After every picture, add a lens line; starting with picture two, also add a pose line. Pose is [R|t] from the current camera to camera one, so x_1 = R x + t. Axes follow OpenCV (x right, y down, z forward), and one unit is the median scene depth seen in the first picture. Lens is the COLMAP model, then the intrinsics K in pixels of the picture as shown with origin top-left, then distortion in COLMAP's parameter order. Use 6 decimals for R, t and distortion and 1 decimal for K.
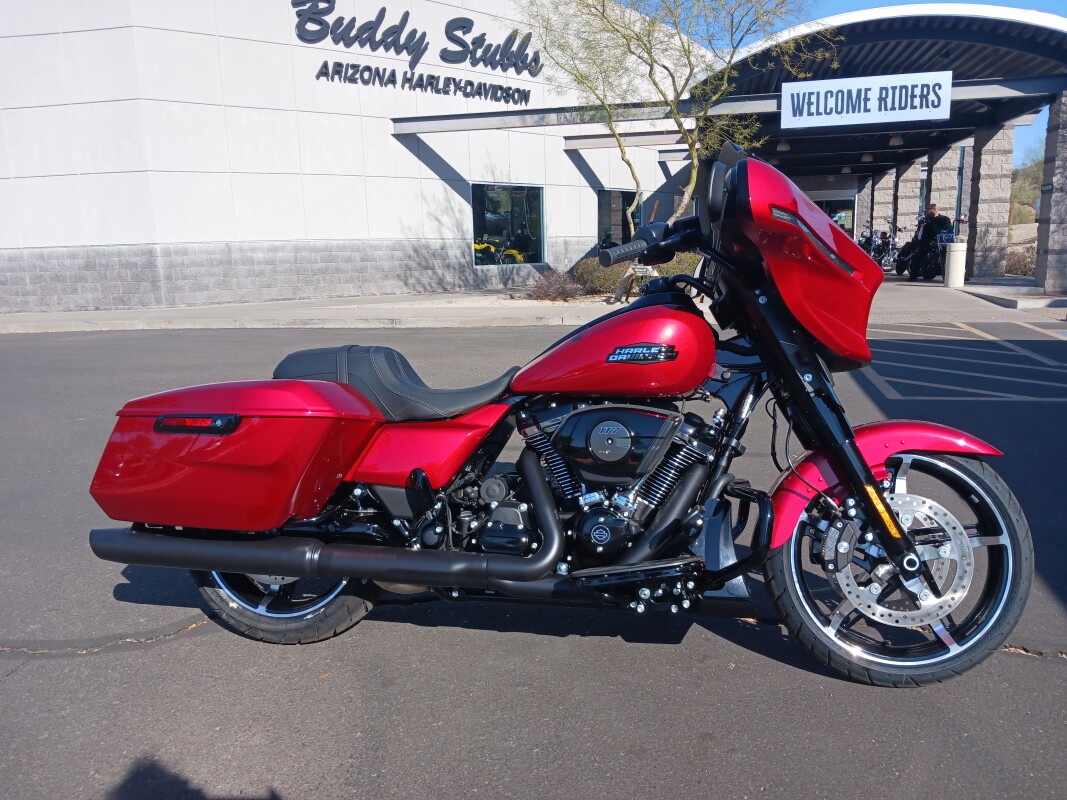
lens RADIAL K [[832.6, 0, 519.2], [0, 832.6, 404.2], [0, 0, 1]] dist [0.032830, -0.000961]
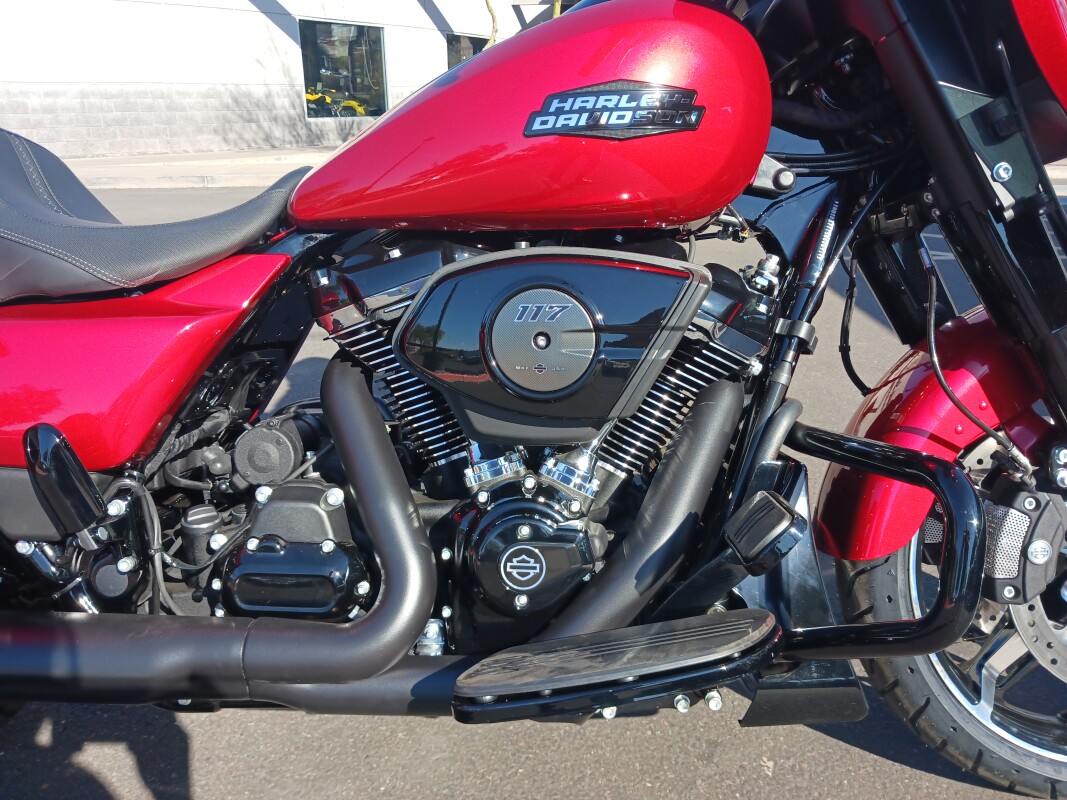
lens RADIAL K [[832.6, 0, 519.2], [0, 832.6, 404.2], [0, 0, 1]] dist [0.032830, -0.000961]
pose [[0.984827, -0.045622, 0.167432, 0.027877], [0.020574, 0.988715, 0.148388, 0.014292], [-0.172313, -0.142692, 0.974652, 0.550252]]
